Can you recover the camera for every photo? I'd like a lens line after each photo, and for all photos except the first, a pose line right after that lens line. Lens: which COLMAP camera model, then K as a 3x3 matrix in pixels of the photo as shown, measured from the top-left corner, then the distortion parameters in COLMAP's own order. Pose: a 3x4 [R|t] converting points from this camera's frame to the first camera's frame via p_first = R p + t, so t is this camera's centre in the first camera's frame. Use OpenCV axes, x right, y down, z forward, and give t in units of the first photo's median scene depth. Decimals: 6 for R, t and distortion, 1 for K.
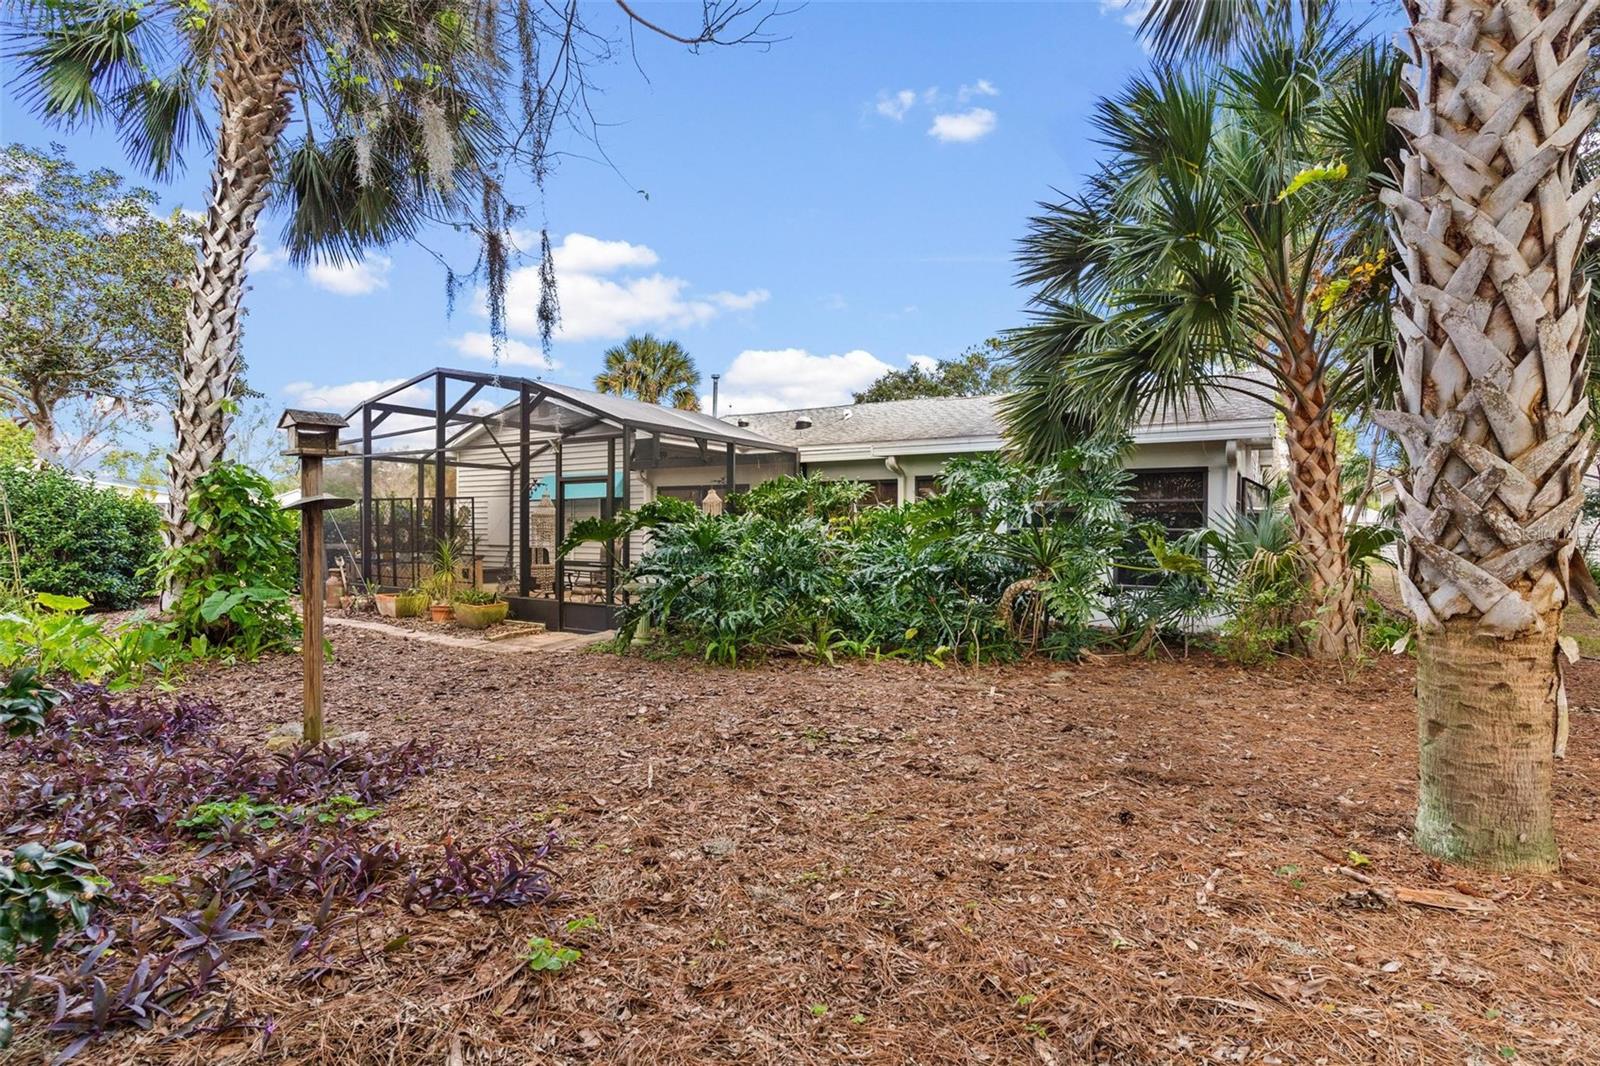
lens RADIAL K [[776.8, 0, 798.8], [0, 776.8, 538.9], [0, 0, 1]] dist [0.002049, -0.001047]
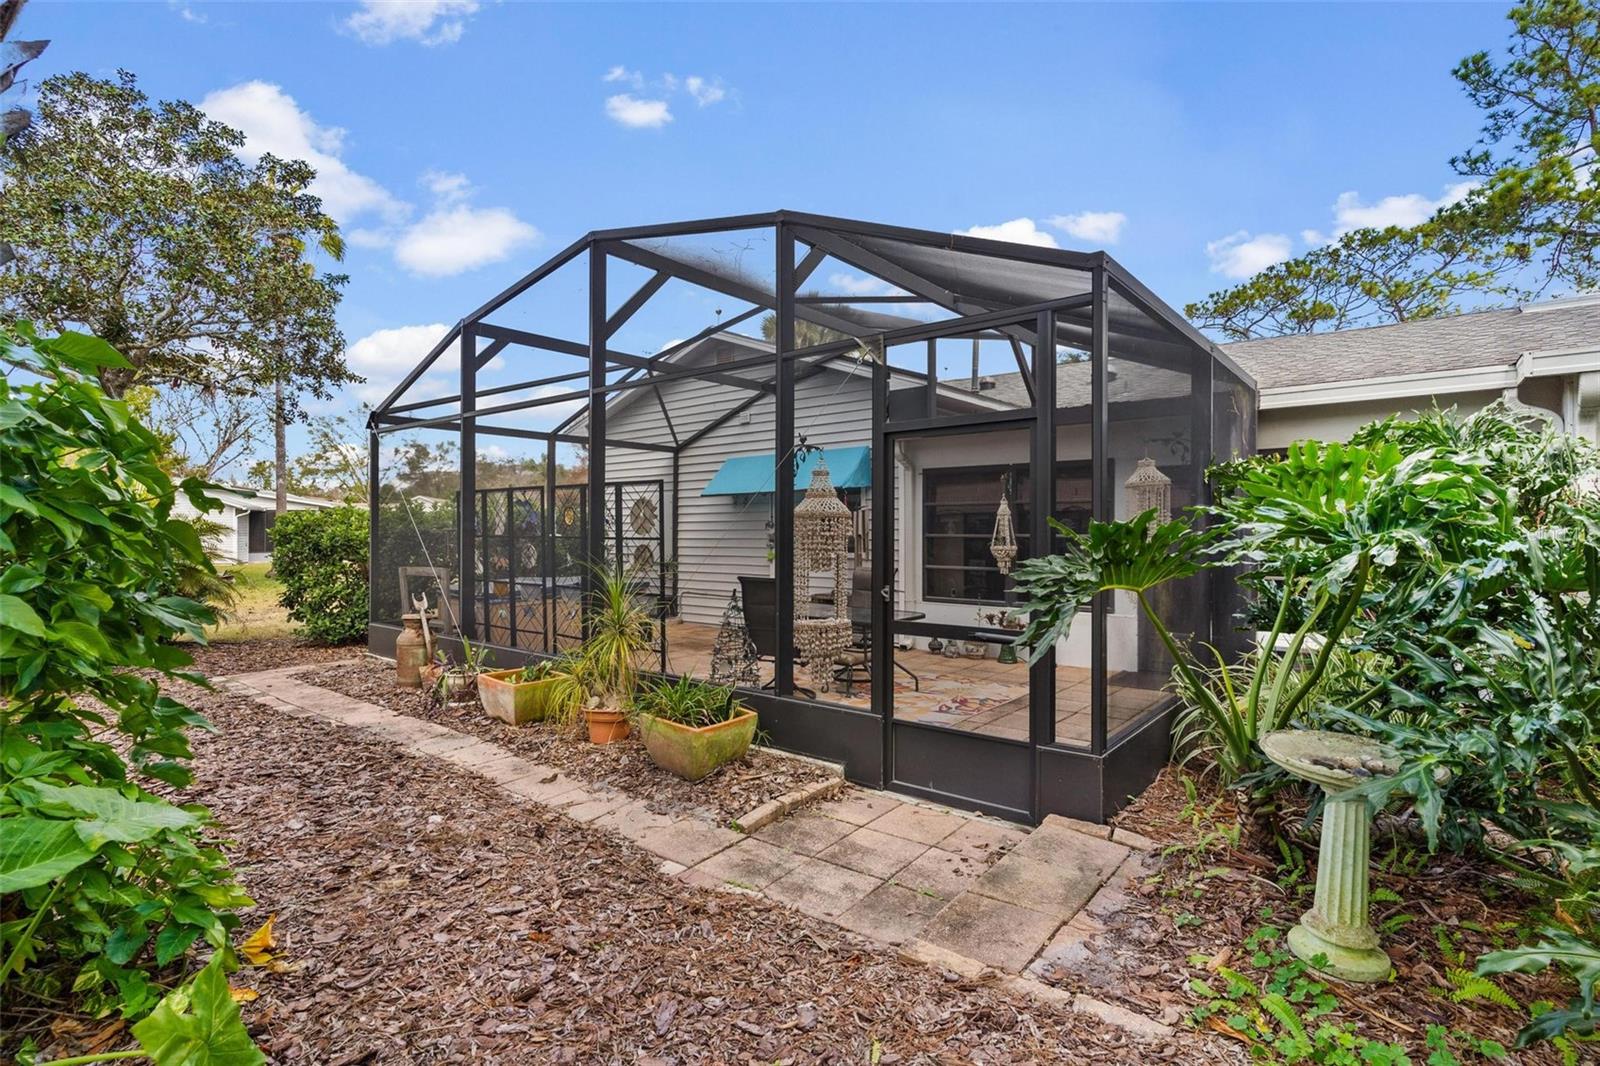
lens RADIAL K [[776.8, 0, 802.5], [0, 776.8, 530.1], [0, 0, 1]] dist [0.002049, -0.001047]
pose [[0.992541, -0.006067, -0.121757, -0.249868], [0.004121, 0.999860, -0.016230, -0.012394], [0.121838, 0.015607, 0.992427, 0.479562]]
